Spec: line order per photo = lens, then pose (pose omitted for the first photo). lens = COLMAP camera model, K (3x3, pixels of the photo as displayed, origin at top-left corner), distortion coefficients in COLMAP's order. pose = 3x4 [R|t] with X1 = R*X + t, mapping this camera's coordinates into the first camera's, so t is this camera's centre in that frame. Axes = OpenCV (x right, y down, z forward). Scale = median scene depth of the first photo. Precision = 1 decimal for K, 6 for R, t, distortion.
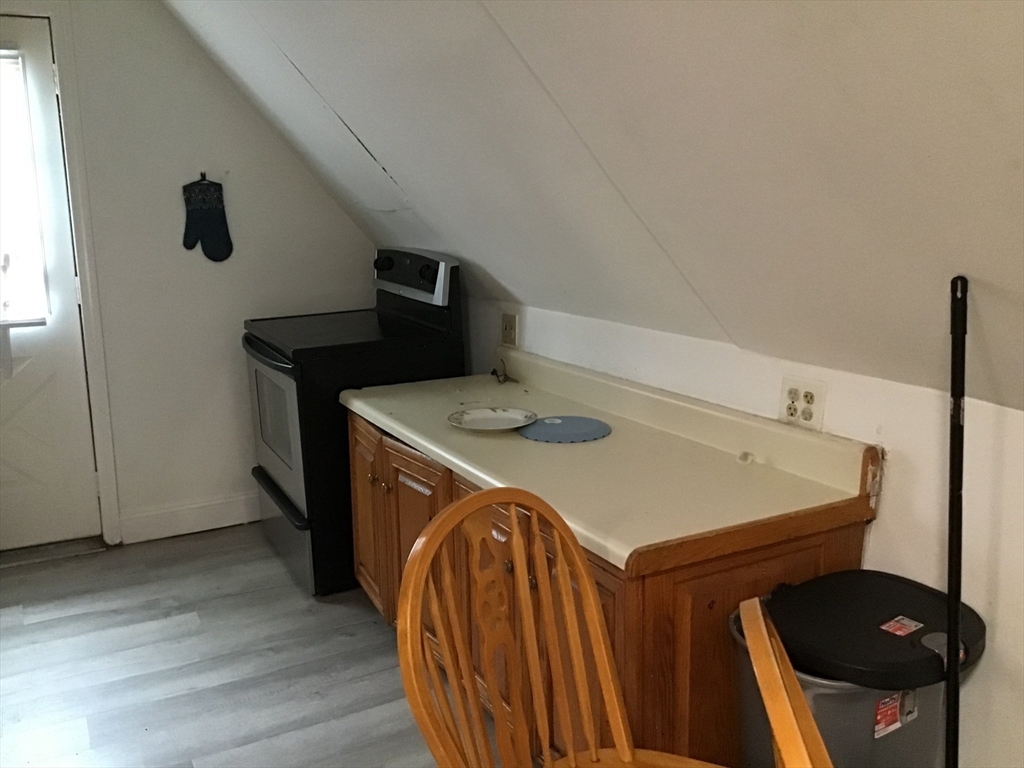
lens RADIAL K [[928.0, 0, 524.2], [0, 928.0, 383.0], [0, 0, 1]] dist [-0.000574, -0.022558]
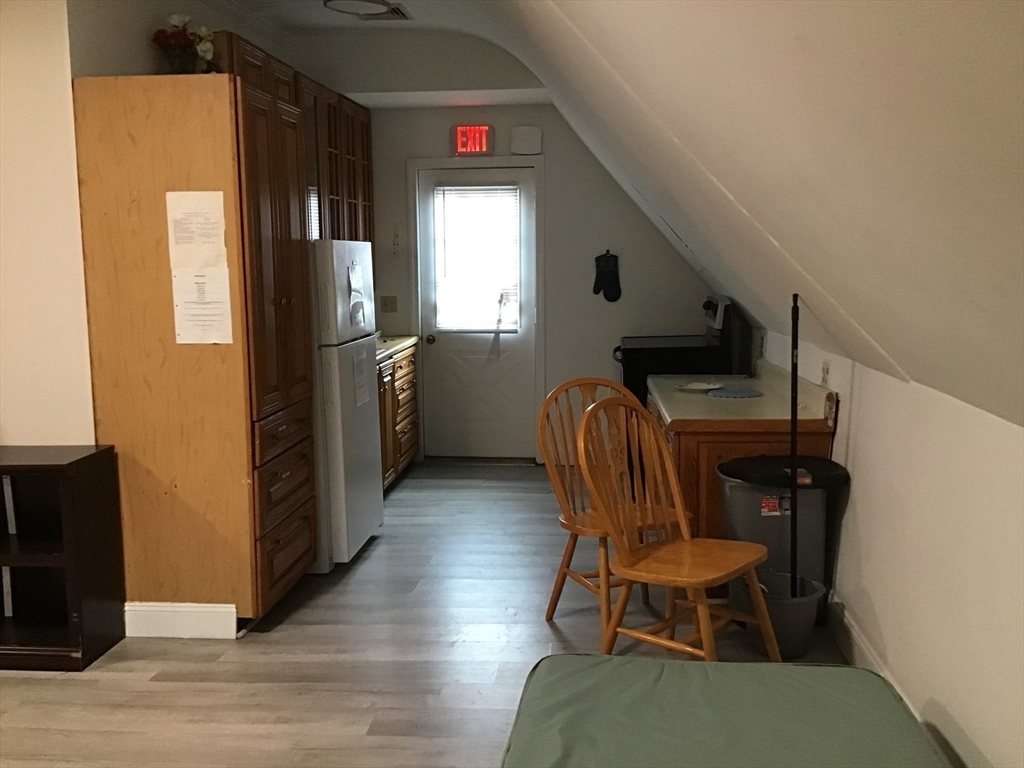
lens RADIAL K [[928.0, 0, 524.2], [0, 928.0, 383.0], [0, 0, 1]] dist [-0.000574, -0.022558]
pose [[0.832383, 0.071205, -0.549607, 0.505039], [-0.115267, 0.992268, -0.046017, 0.117791], [0.542081, 0.101656, 0.834155, -0.502099]]
